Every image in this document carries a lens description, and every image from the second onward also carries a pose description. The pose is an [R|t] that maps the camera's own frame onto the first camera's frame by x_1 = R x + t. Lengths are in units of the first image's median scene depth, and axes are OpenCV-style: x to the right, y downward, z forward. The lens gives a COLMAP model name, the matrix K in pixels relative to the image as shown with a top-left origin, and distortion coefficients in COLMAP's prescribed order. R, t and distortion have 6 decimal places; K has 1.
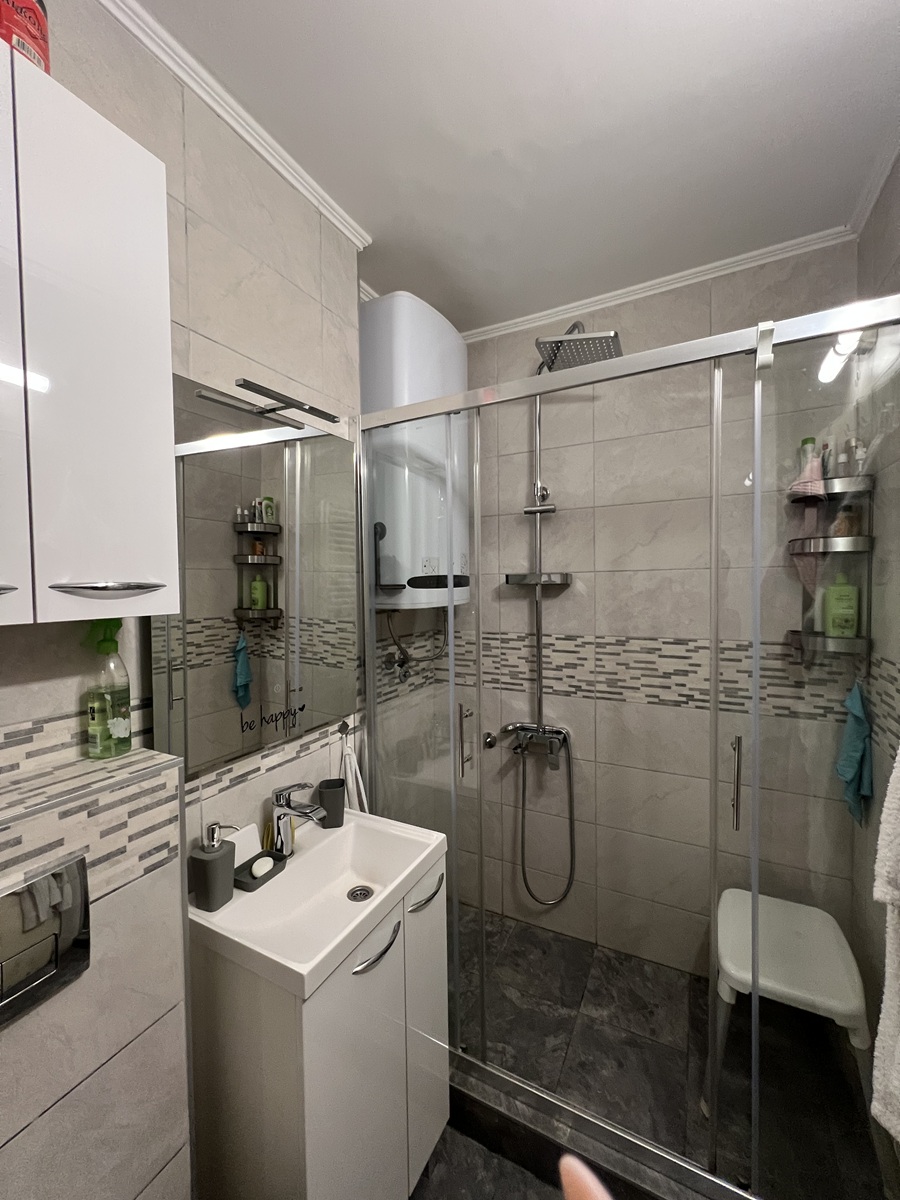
lens RADIAL K [[491.0, 0, 450.0], [0, 491.0, 600.0], [0, 0, 1]] dist [0.008534, 0.000013]
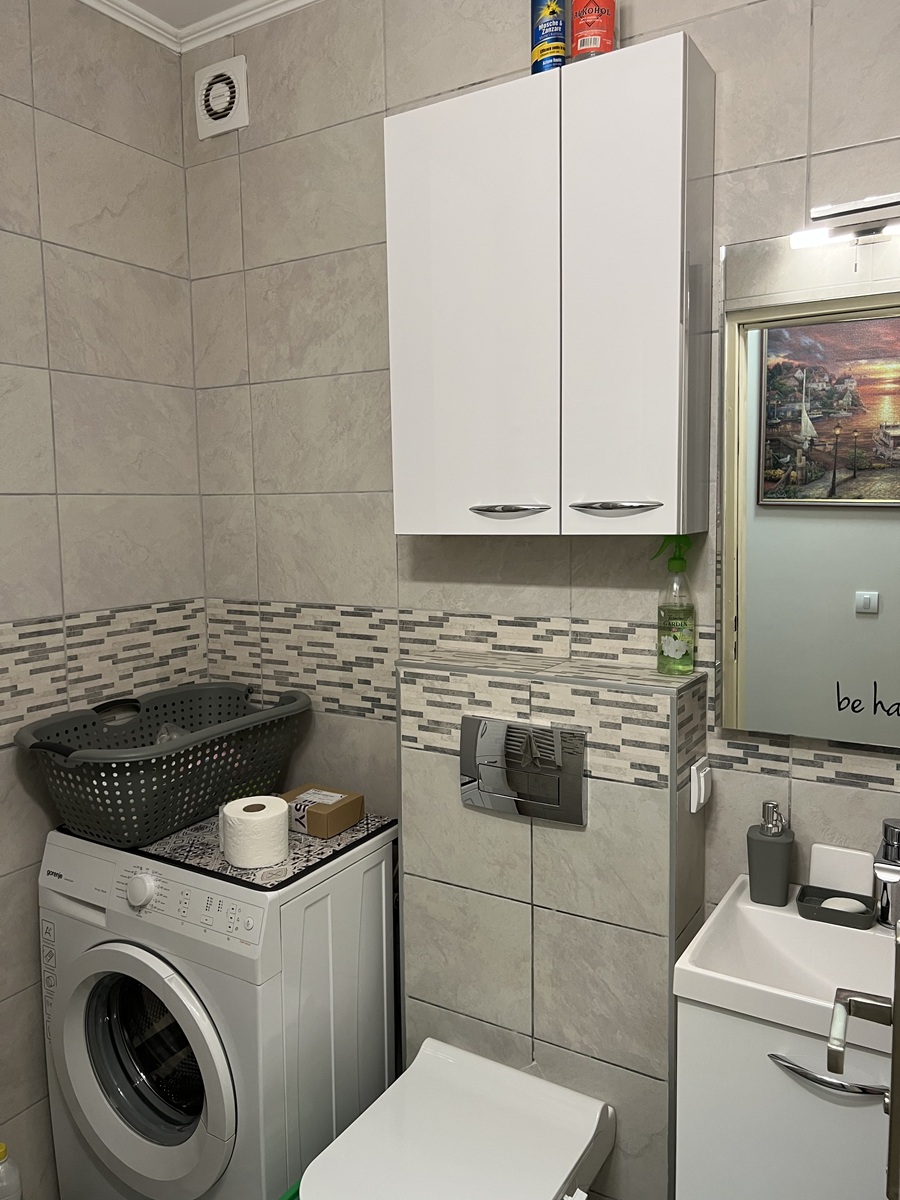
lens RADIAL K [[903.6, 0, 450.0], [0, 903.6, 600.0], [0, 0, 1]] dist [0.085657, -0.106467]
pose [[-0.068837, 0.111403, -0.991388, 1.241580], [-0.021867, 0.993338, 0.113141, -0.035547], [0.997388, 0.029467, -0.065942, 0.714037]]
